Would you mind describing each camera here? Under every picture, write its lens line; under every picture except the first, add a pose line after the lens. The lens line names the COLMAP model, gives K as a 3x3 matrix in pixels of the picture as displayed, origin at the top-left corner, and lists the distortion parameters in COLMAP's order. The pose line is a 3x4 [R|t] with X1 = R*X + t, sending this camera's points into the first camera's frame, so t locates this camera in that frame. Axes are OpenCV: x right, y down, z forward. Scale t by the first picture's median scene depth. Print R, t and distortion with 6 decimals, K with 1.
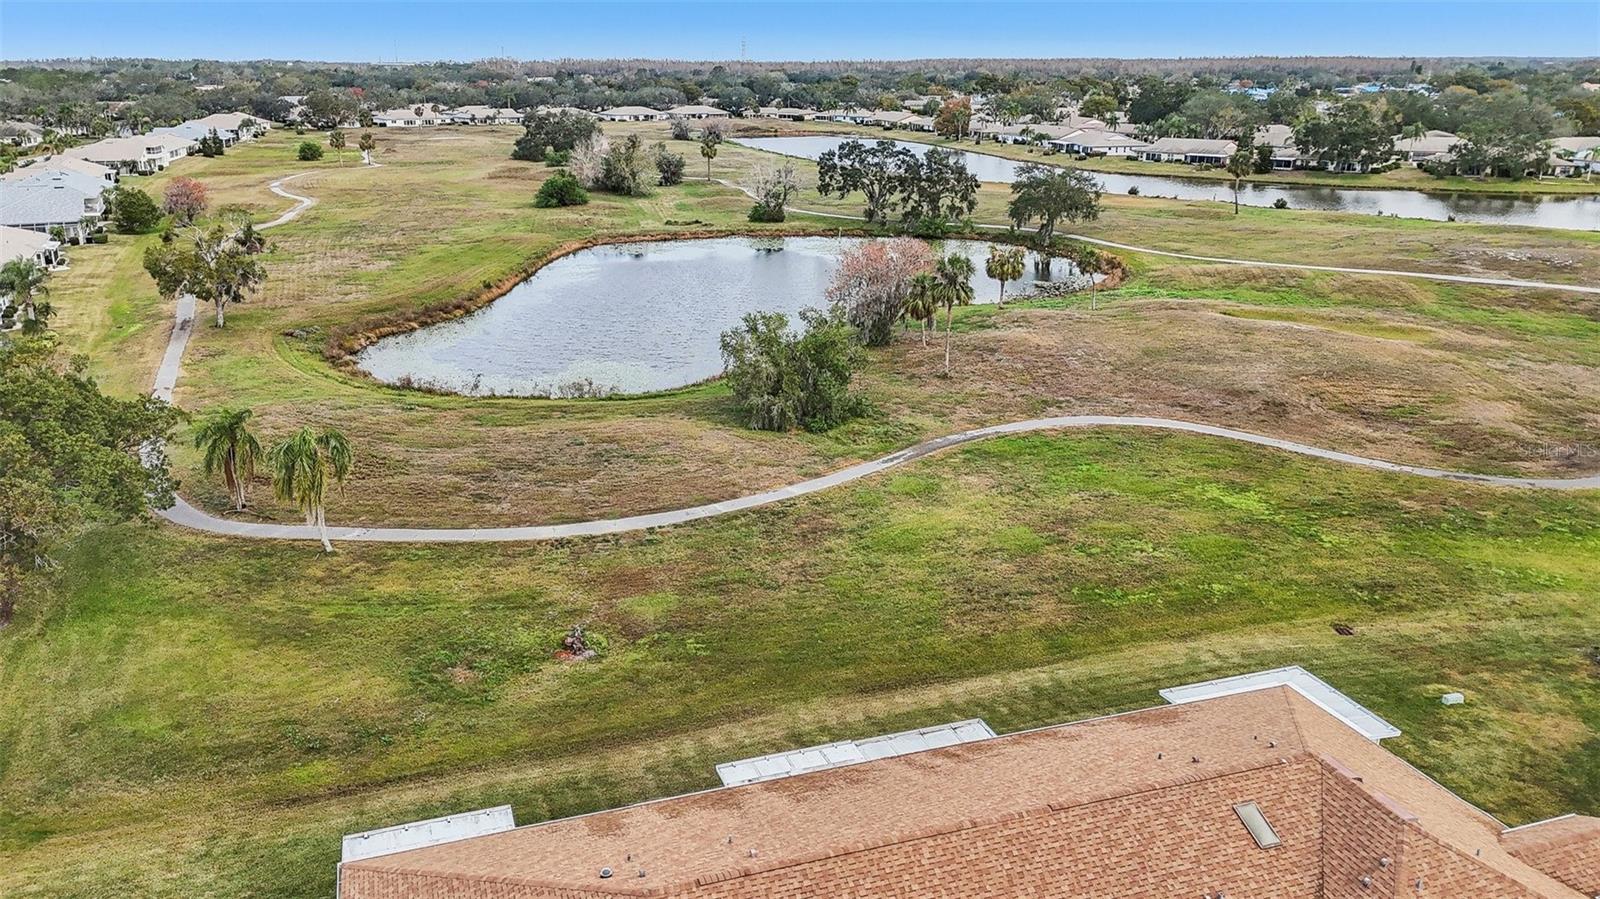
lens RADIAL K [[1184.8, 0, 771.7], [0, 1184.8, 422.4], [0, 0, 1]] dist [0.062450, -0.076850]
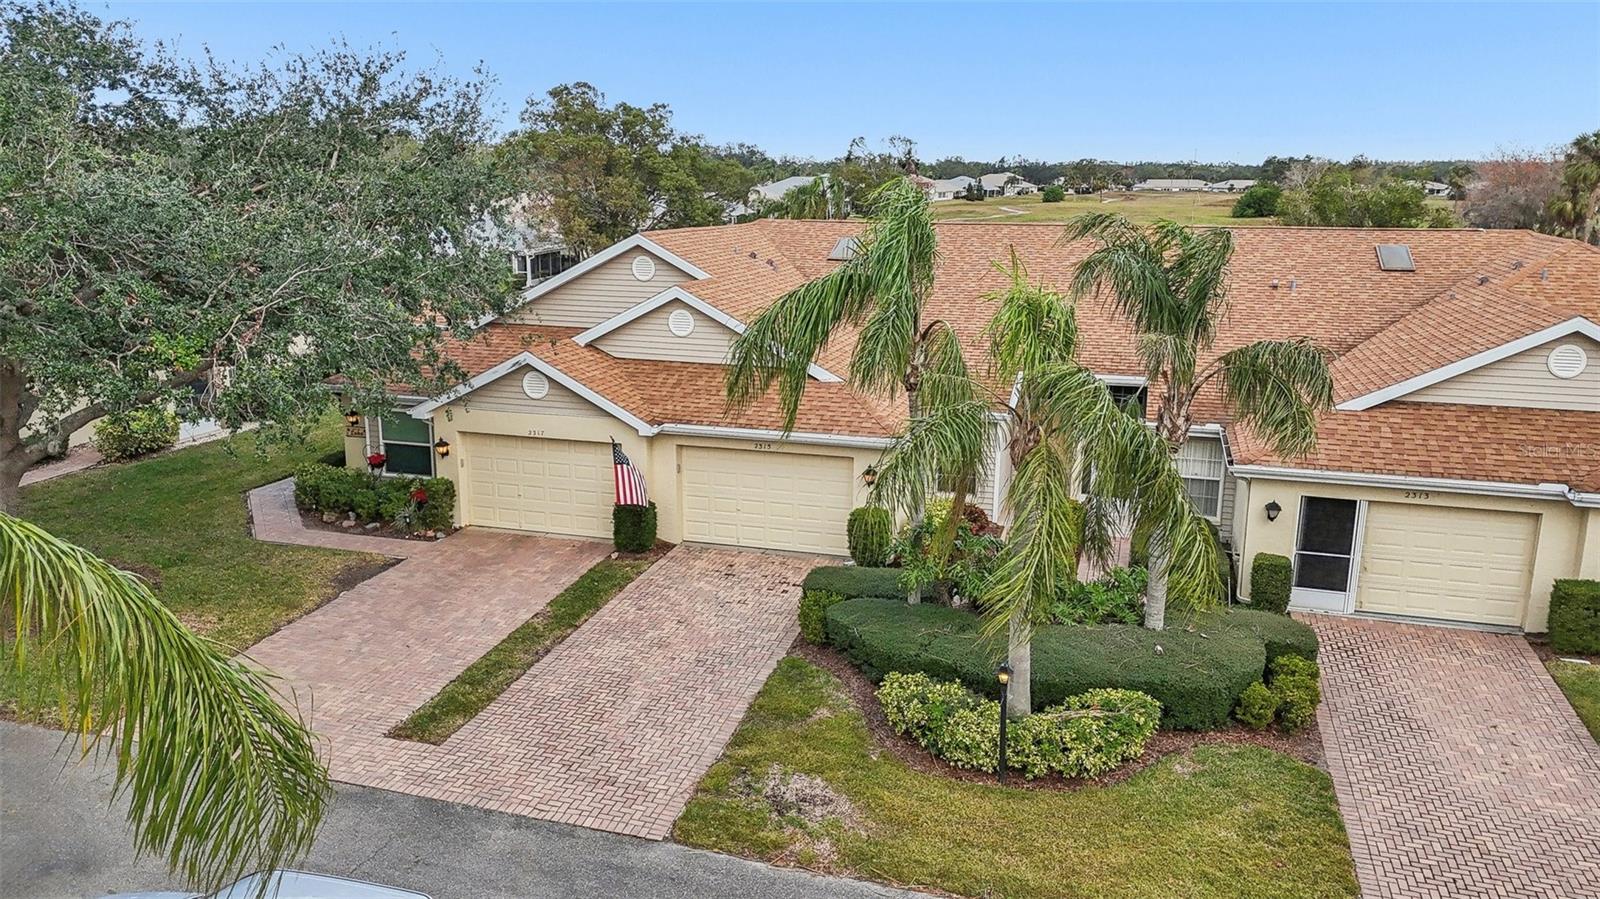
lens RADIAL K [[1184.8, 0, 803.2], [0, 1184.8, 448.9], [0, 0, 1]] dist [0.062450, -0.076850]
pose [[0.822020, 0.134555, -0.553333, 0.172332], [-0.172080, 0.984951, -0.016127, 0.174992], [0.542836, 0.108474, 0.832804, 0.014042]]
